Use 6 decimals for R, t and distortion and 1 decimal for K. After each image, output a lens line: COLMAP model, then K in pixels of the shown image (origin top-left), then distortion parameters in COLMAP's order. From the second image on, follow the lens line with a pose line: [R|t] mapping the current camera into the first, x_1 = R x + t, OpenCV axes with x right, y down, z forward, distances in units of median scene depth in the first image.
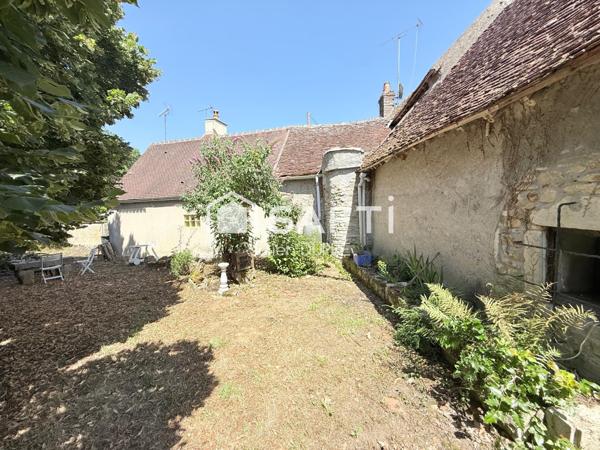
lens RADIAL K [[241.4, 0, 296.7], [0, 241.4, 224.5], [0, 0, 1]] dist [-0.003709, 0.000943]
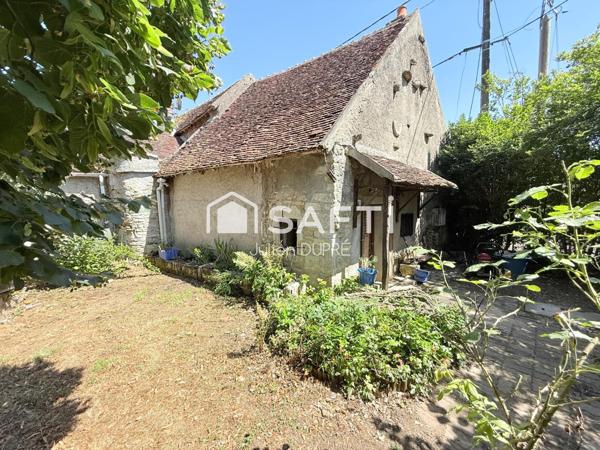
lens RADIAL K [[241.4, 0, 299.6], [0, 241.4, 223.9], [0, 0, 1]] dist [-0.003709, 0.000943]
pose [[0.624225, -0.048268, 0.779752, -0.320073], [0.053657, 0.998382, 0.018847, 0.015371], [-0.779400, 0.030074, 0.625804, -0.296418]]
